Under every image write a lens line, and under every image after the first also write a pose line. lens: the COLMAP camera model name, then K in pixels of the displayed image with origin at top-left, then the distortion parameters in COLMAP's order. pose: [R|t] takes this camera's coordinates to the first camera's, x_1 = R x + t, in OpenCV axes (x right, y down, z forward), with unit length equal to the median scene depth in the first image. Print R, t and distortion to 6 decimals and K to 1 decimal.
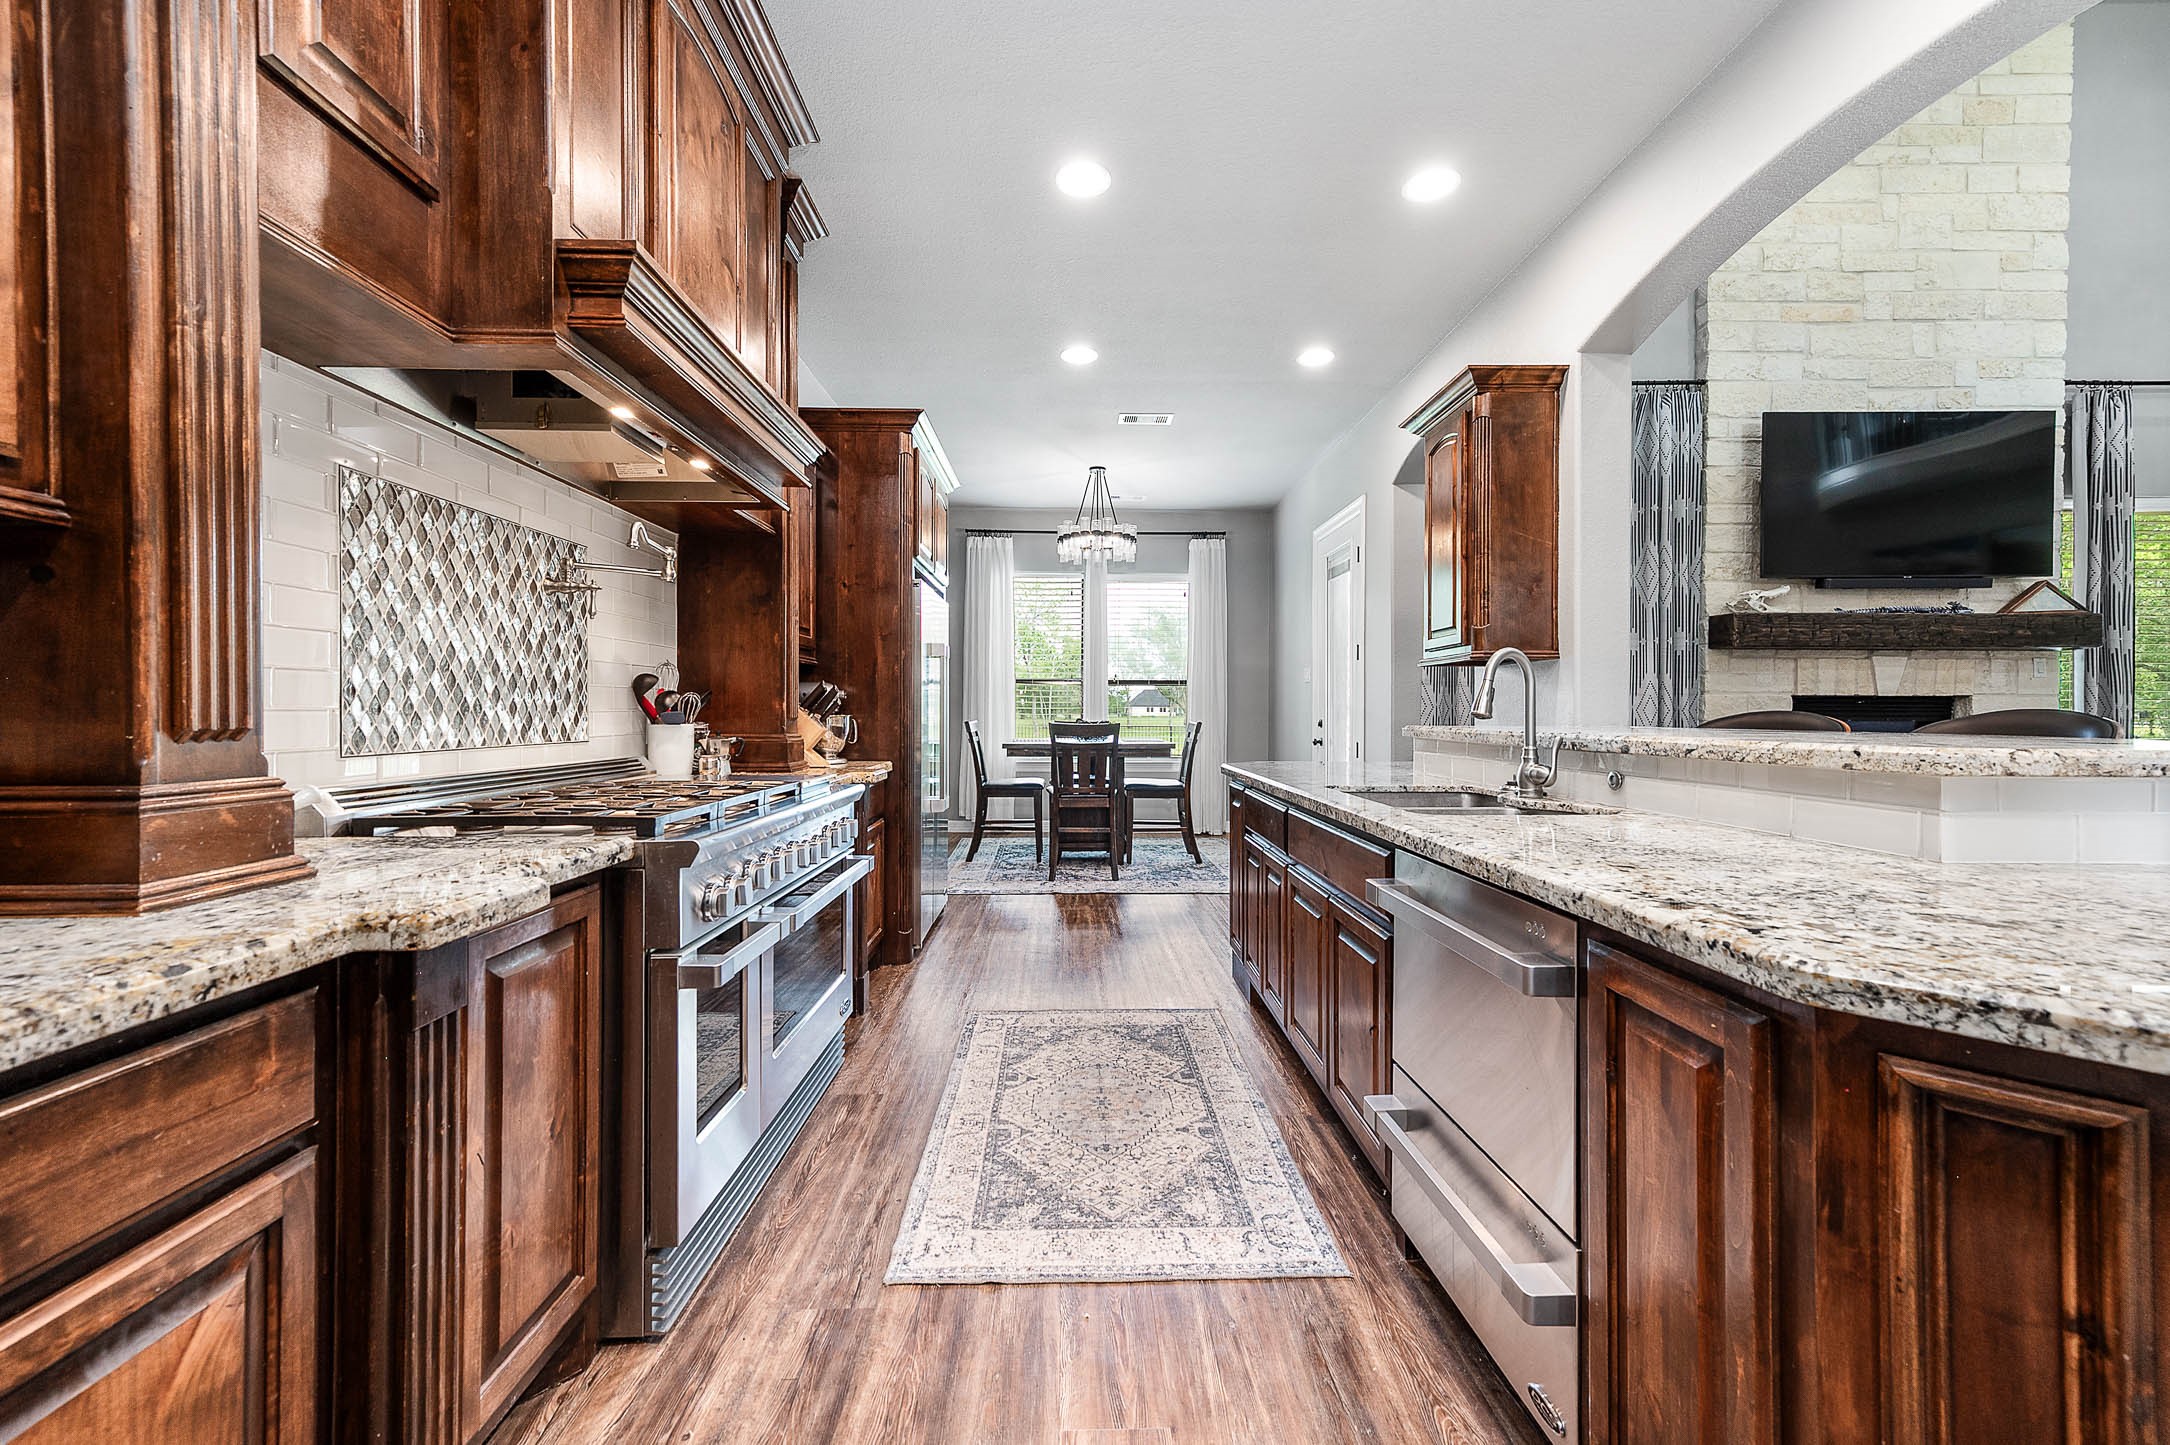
lens RADIAL K [[850.4, 0, 1088.6], [0, 850.4, 711.5], [0, 0, 1]] dist [0.014178, 0.000536]
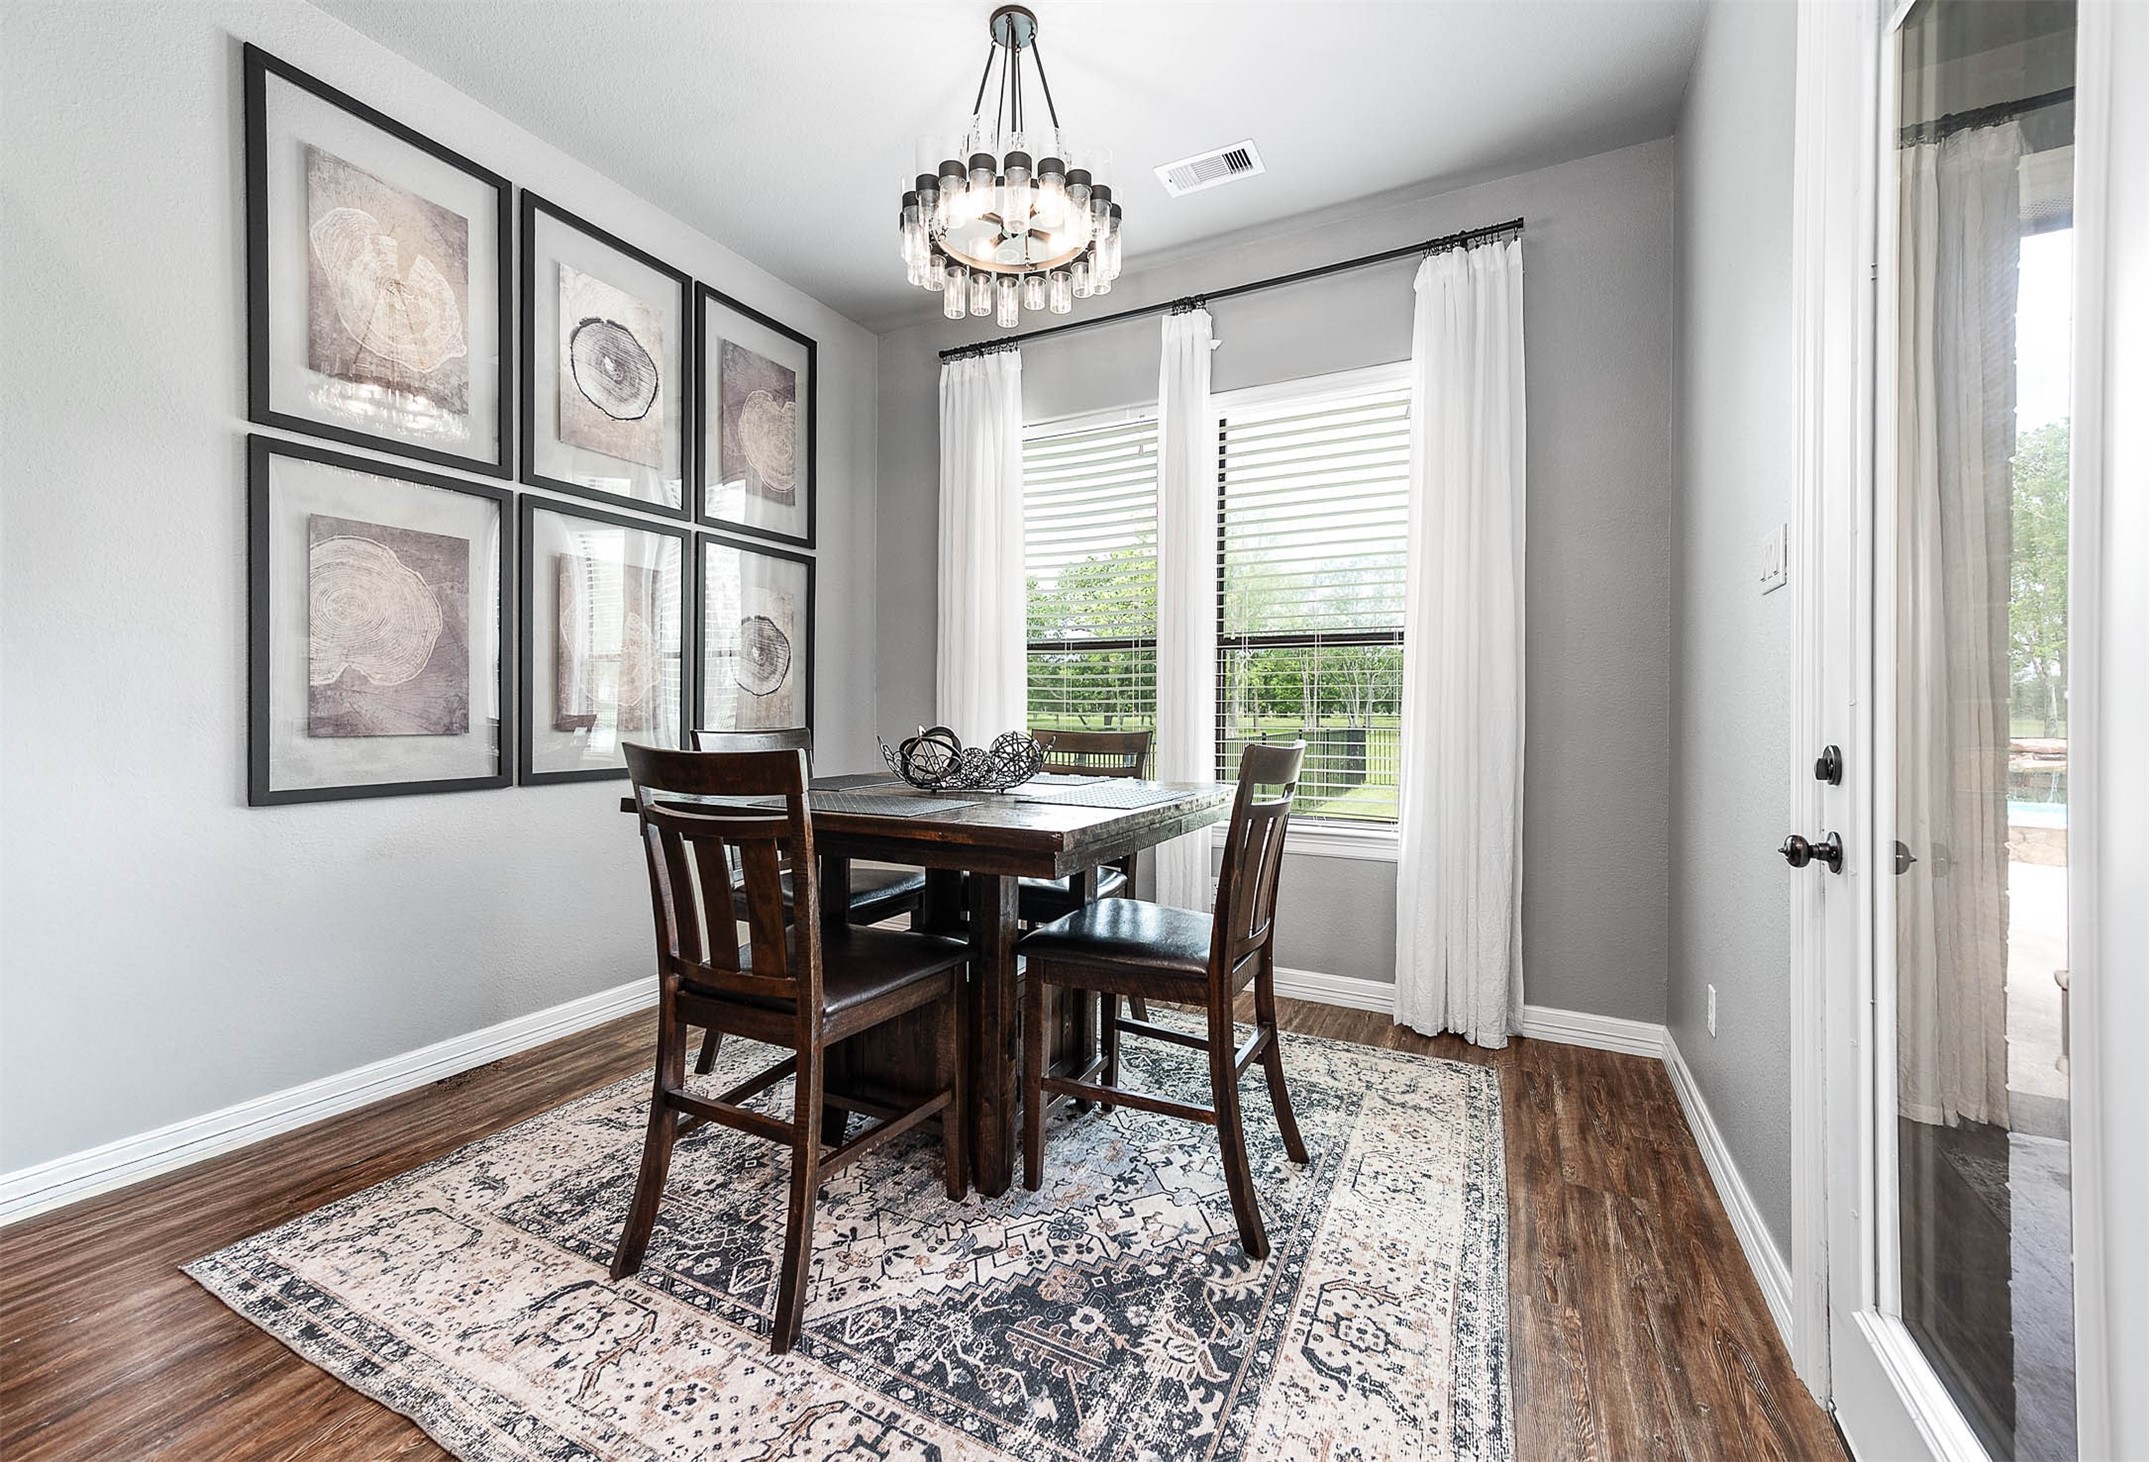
lens RADIAL K [[857.0, 0, 1049.6], [0, 857.0, 727.2], [0, 0, 1]] dist [0.012704, 0.000011]
pose [[0.874046, 0.017160, -0.485540, 0.348483], [-0.008612, 0.999766, 0.019832, 0.001560], [0.485767, -0.013152, 0.873989, 1.205271]]
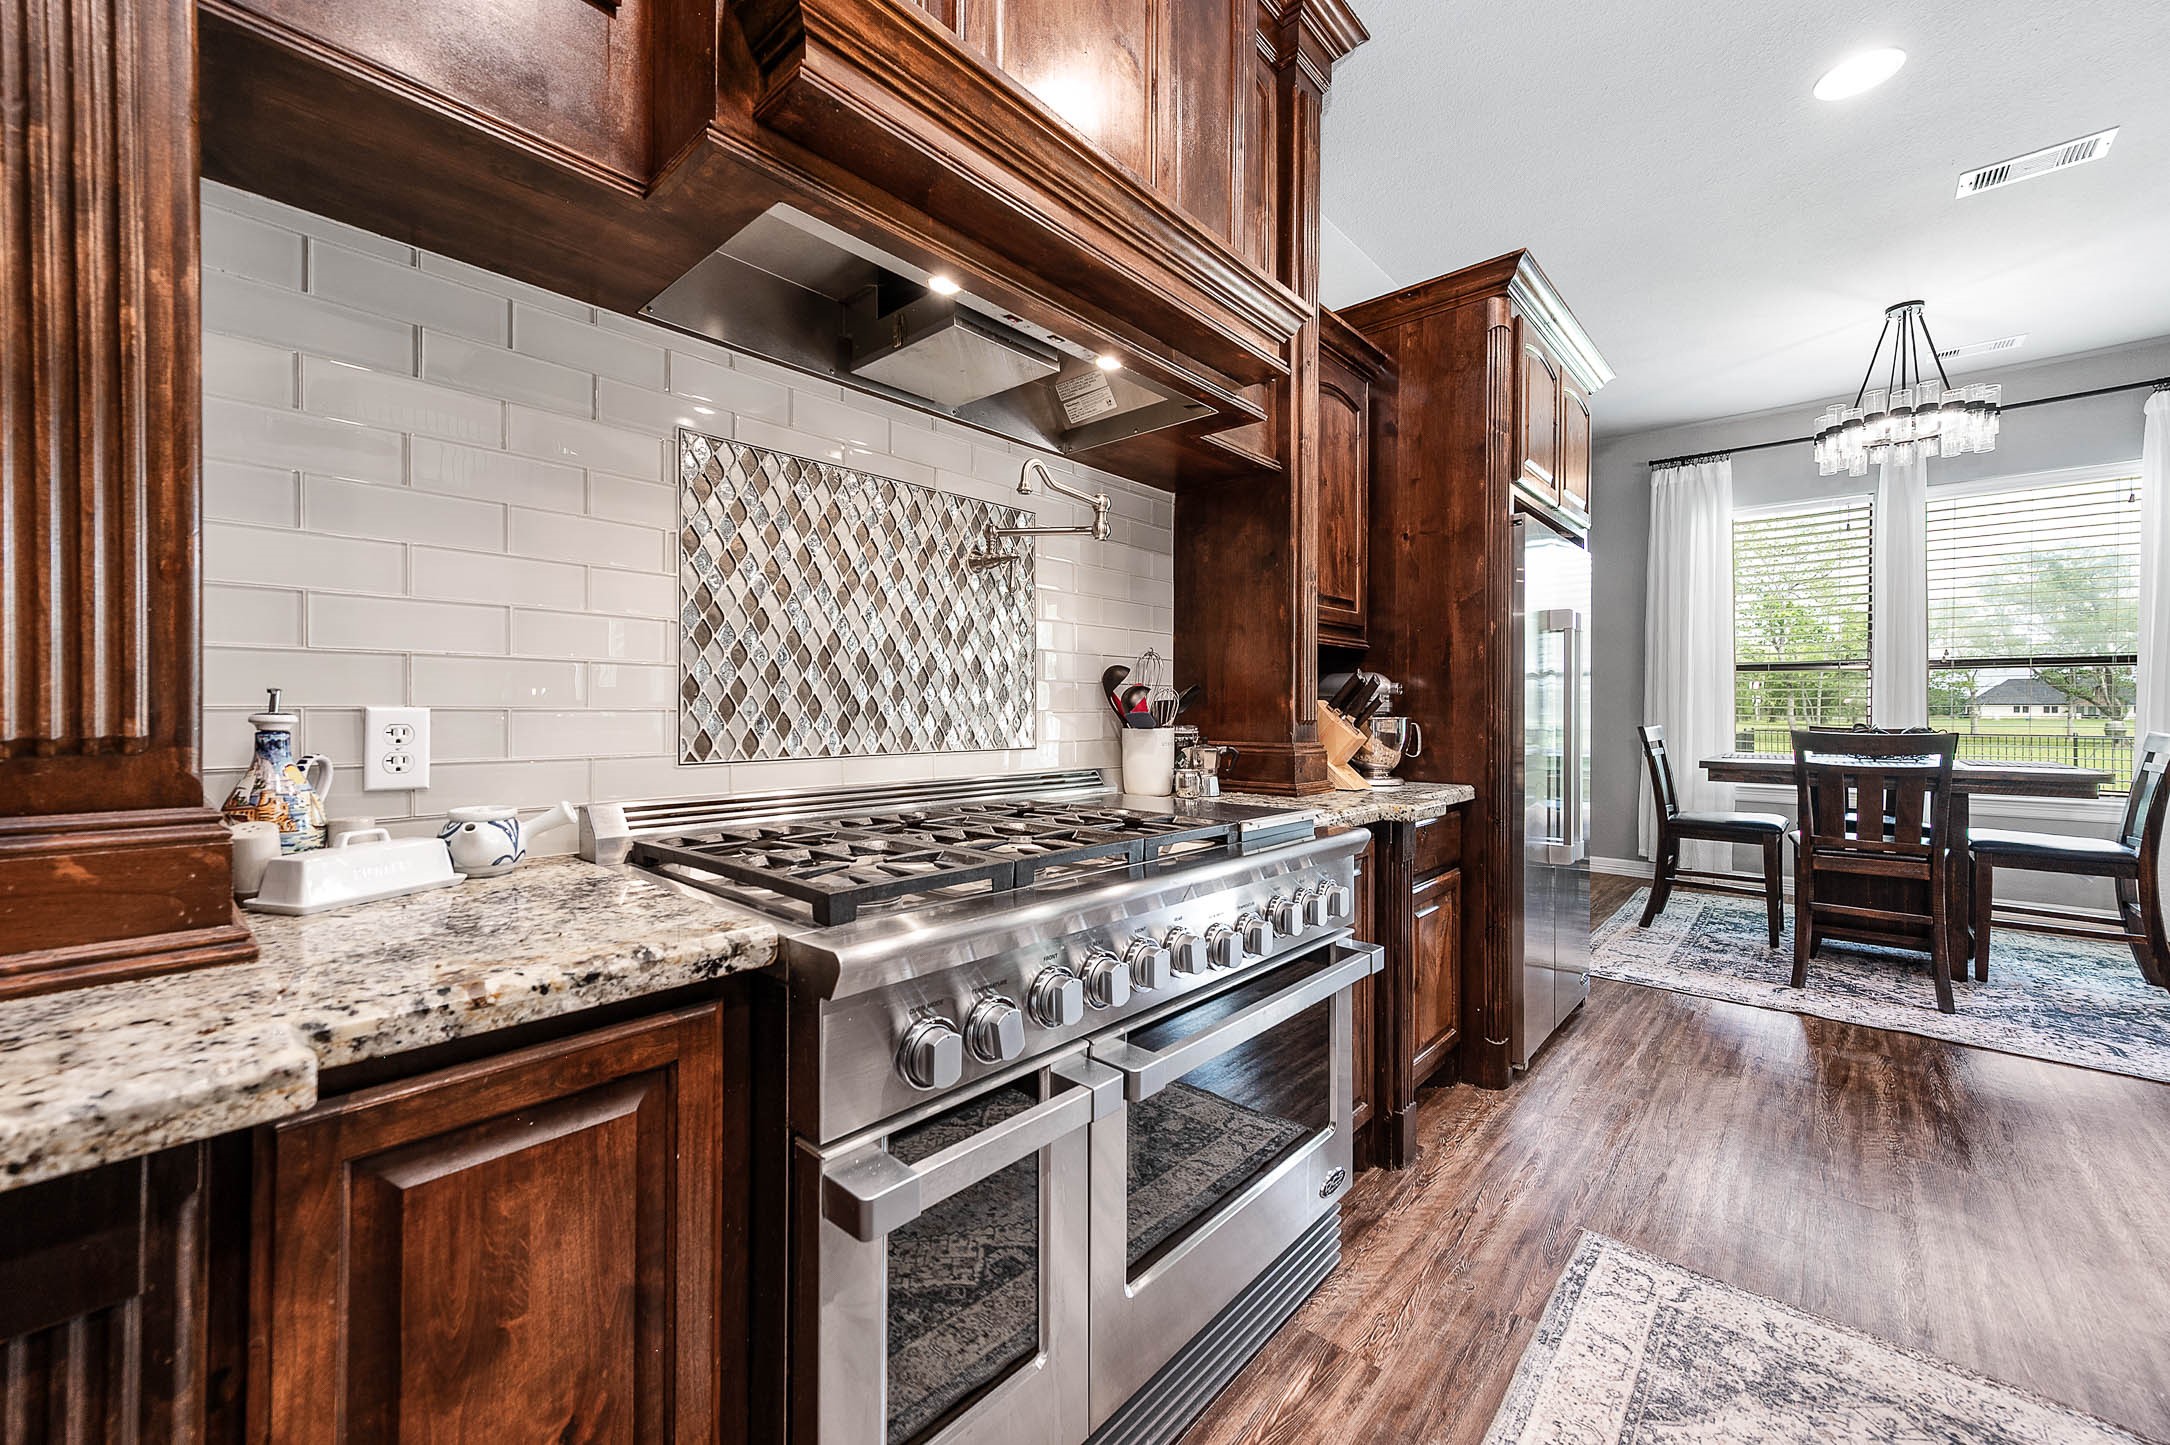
lens RADIAL K [[850.4, 0, 1088.6], [0, 850.4, 711.5], [0, 0, 1]] dist [0.014178, 0.000536]
pose [[0.731453, 0.000317, -0.681892, 0.008848], [-0.000667, 1.000000, -0.000251, -0.000302], [0.681891, 0.000639, 0.731453, 0.289632]]
